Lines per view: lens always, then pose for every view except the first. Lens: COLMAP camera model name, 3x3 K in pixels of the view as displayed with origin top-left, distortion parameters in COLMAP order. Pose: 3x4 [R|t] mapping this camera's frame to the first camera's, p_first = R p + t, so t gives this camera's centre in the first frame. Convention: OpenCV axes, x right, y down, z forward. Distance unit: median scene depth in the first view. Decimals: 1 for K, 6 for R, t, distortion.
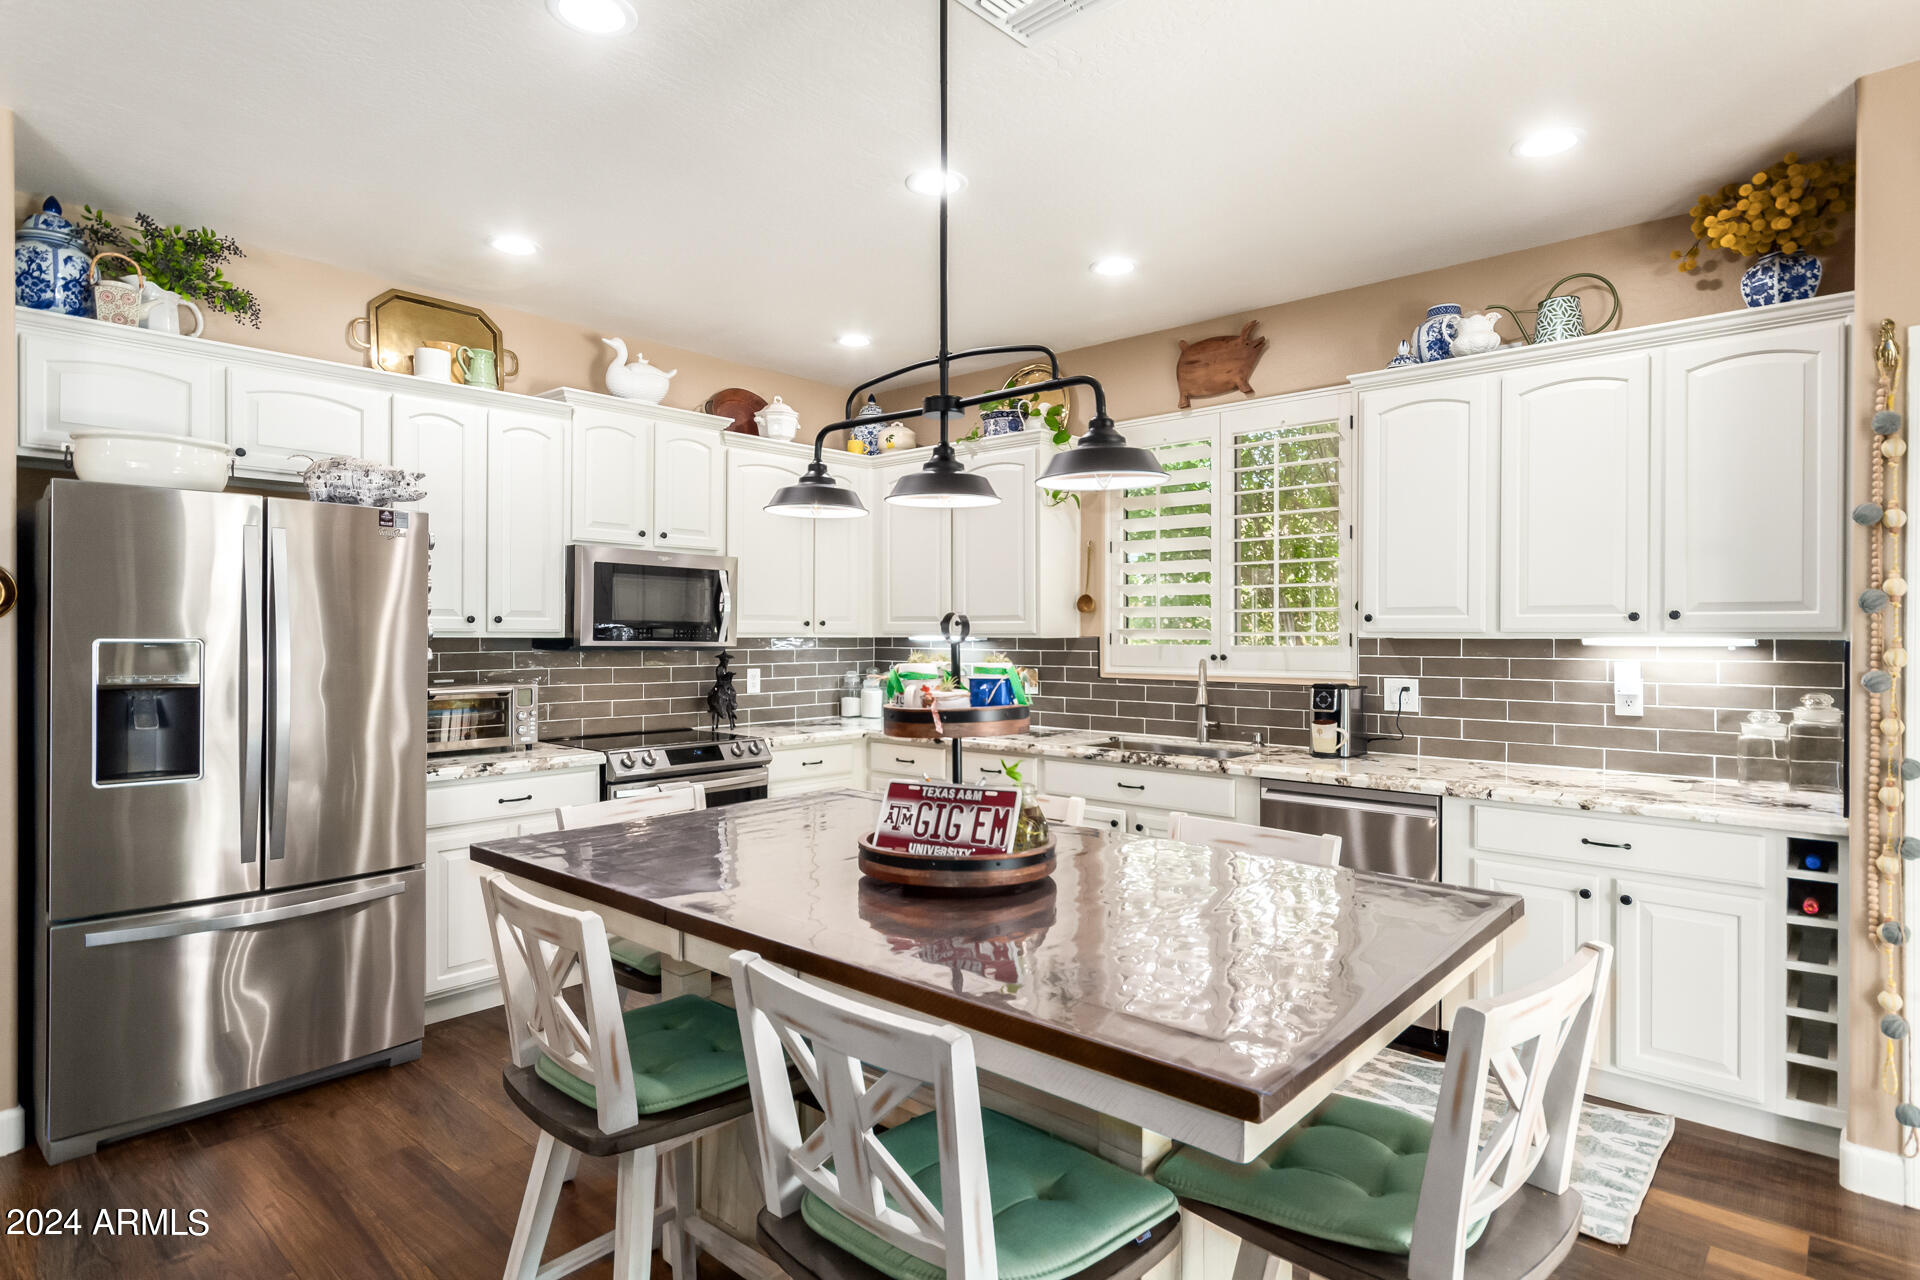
lens RADIAL K [[1026.0, 0, 976.2], [0, 1026.0, 635.8], [0, 0, 1]] dist [0.003040, 0.001177]
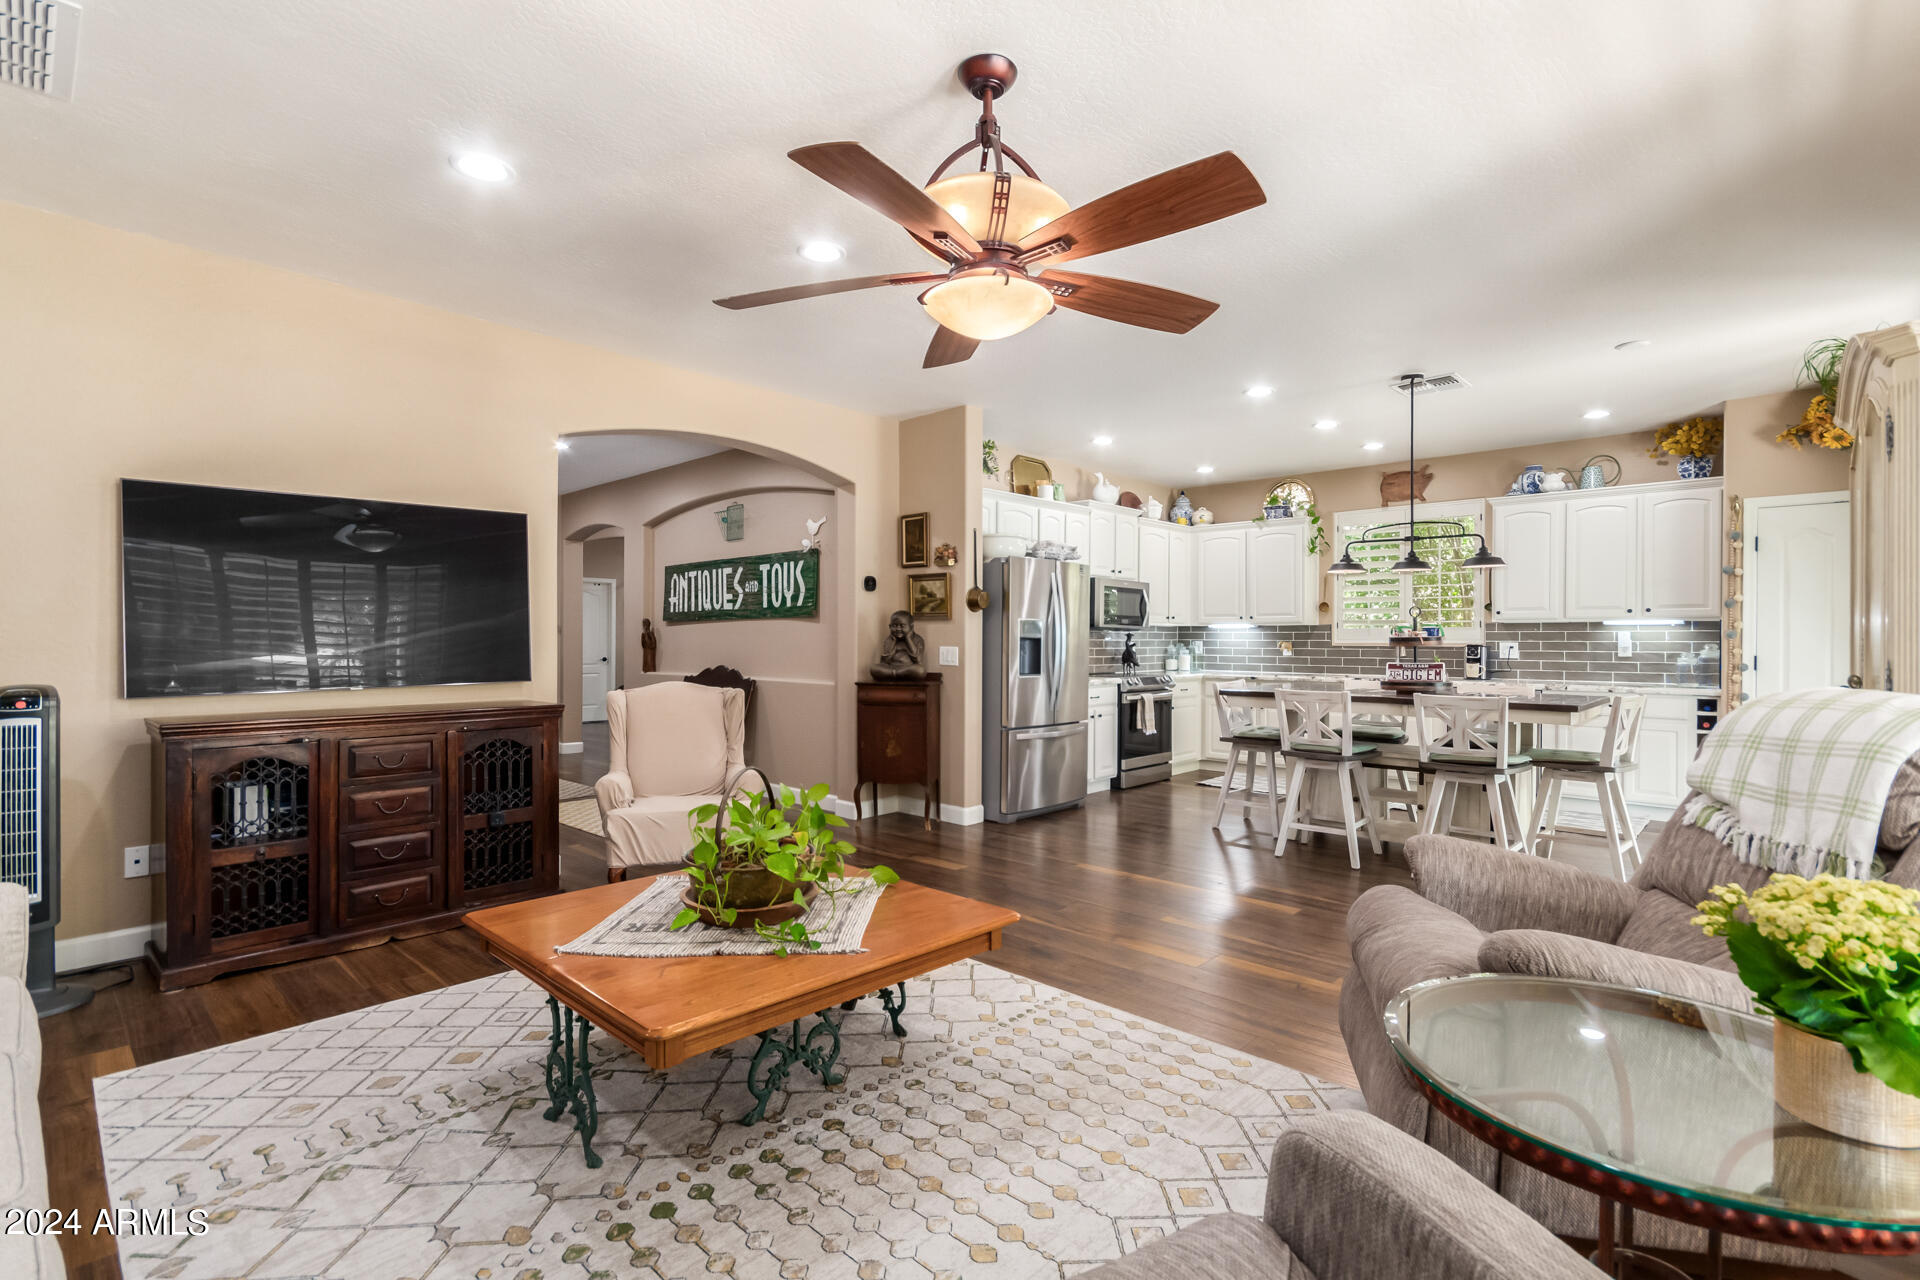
lens RADIAL K [[887.6, 0, 971.2], [0, 887.6, 641.0], [0, 0, 1]] dist [0.005634, -0.002419]
pose [[0.999722, 0.000924, -0.023573, -0.666247], [-0.000908, 0.999999, 0.000711, 0.040979], [0.023574, -0.000689, 0.999722, -0.868605]]
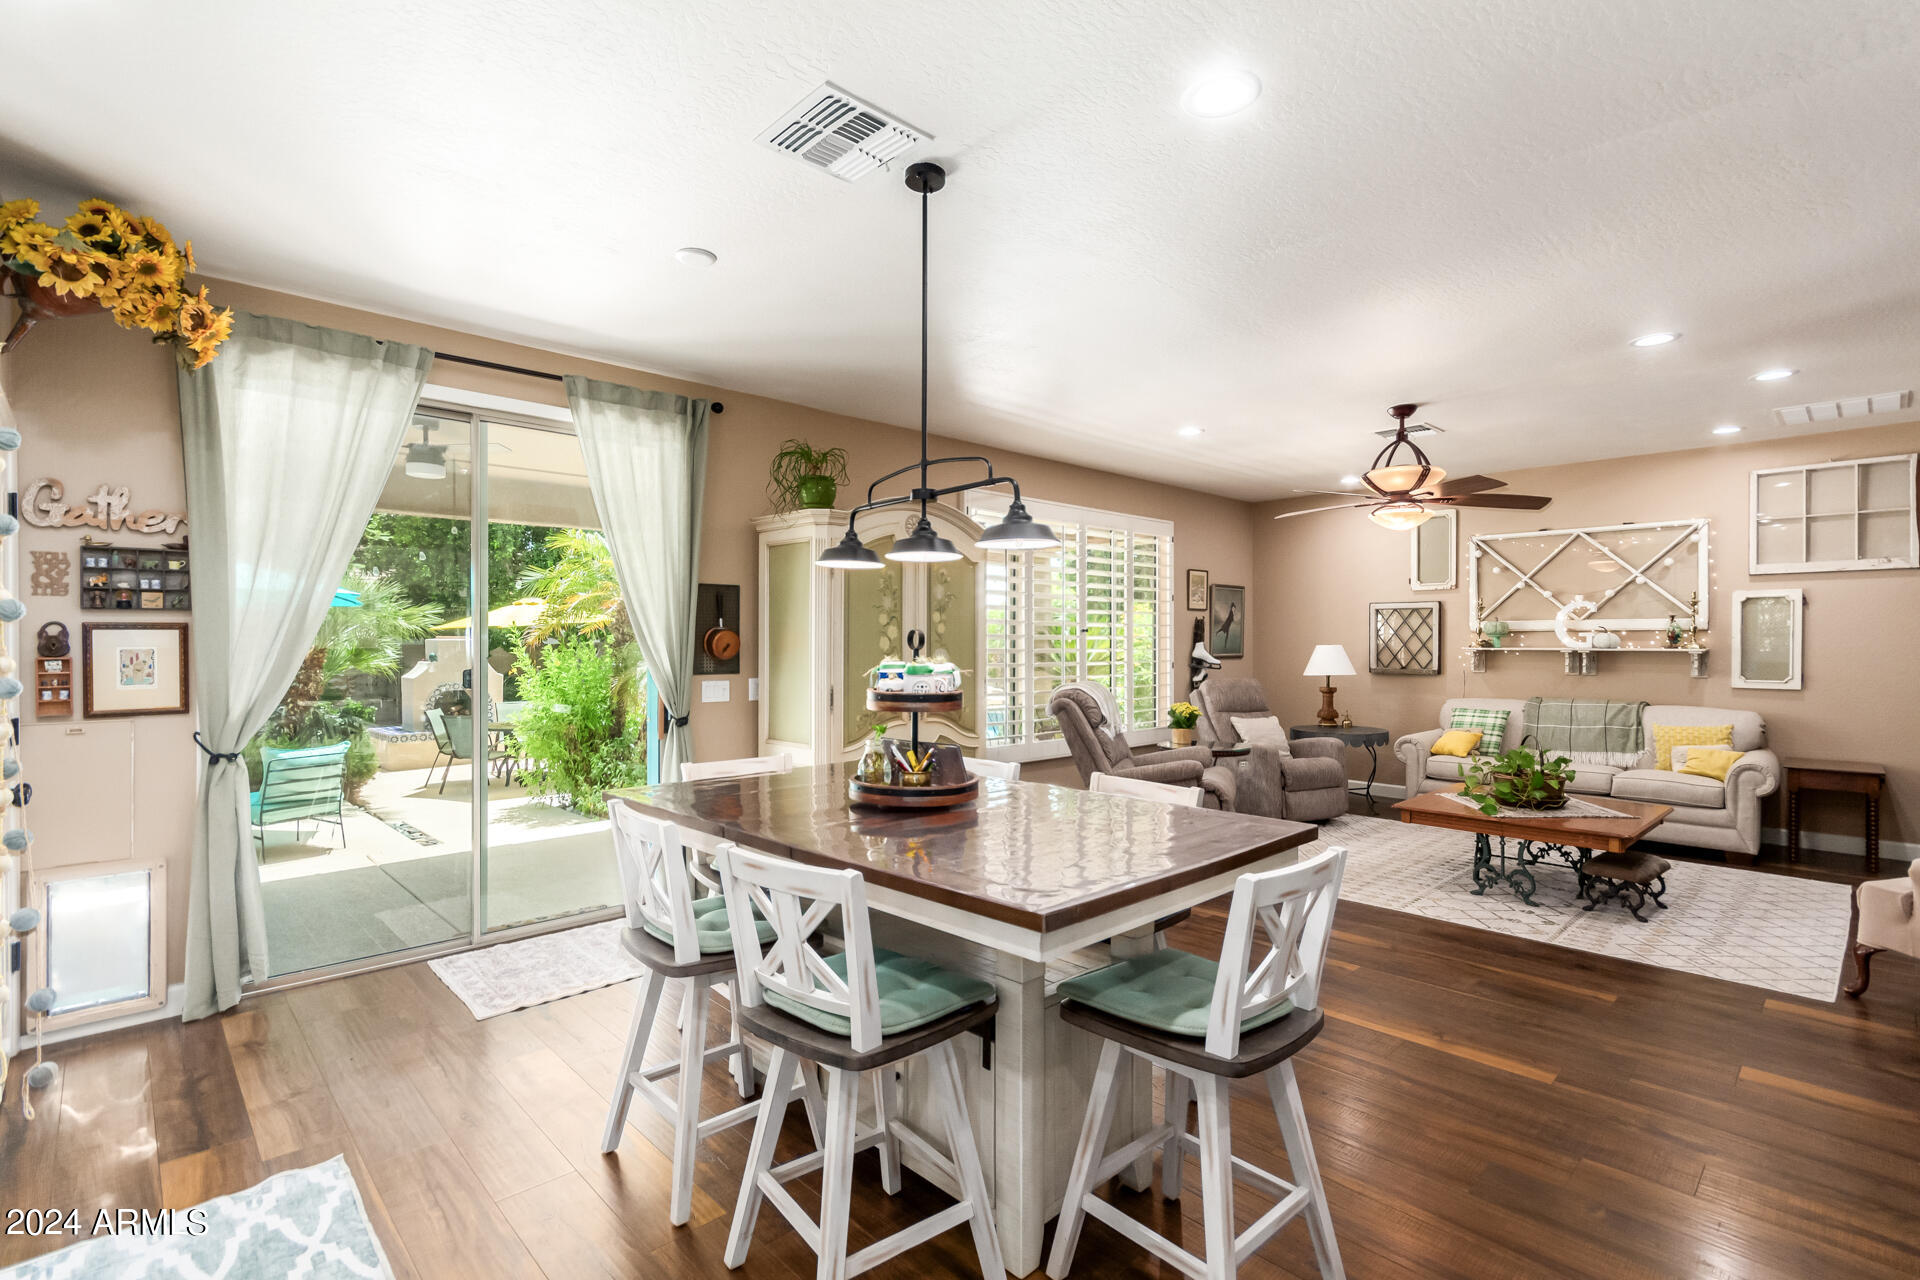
lens RADIAL K [[887.6, 0, 965.9], [0, 887.6, 644.6], [0, 0, 1]] dist [0.005634, -0.002419]
pose [[-0.996385, -0.002068, 0.084933, -0.110588], [-0.001608, 0.999984, 0.005487, -0.004670], [-0.084943, 0.005330, -0.996372, 1.211874]]
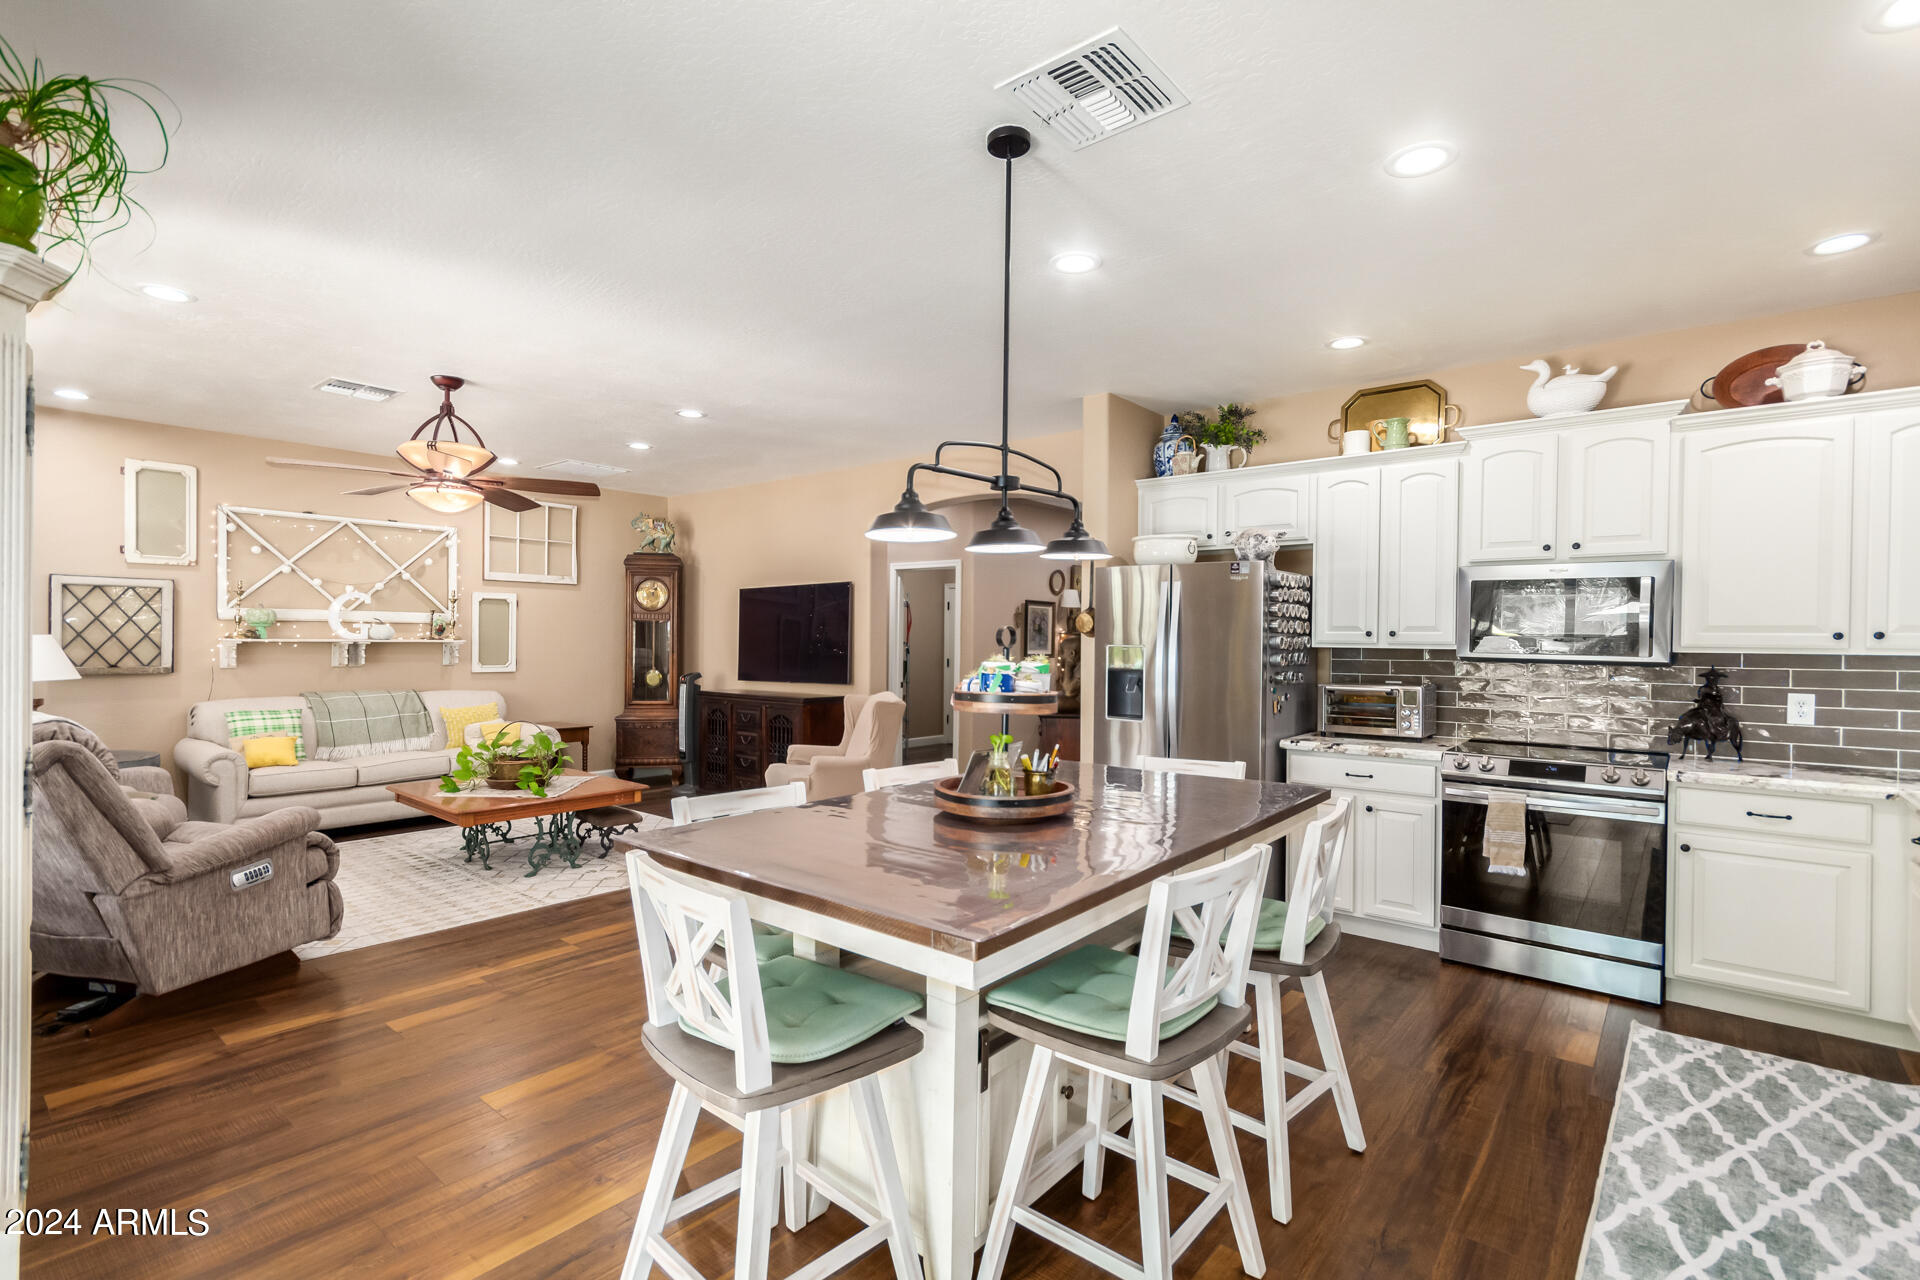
lens RADIAL K [[887.6, 0, 965.4], [0, 887.6, 648.9], [0, 0, 1]] dist [0.005634, -0.002419]
pose [[0.036386, 0.009487, -0.999293, 0.630719], [-0.011808, 0.999889, 0.009063, -0.001499], [0.999268, 0.011470, 0.036494, 0.469559]]
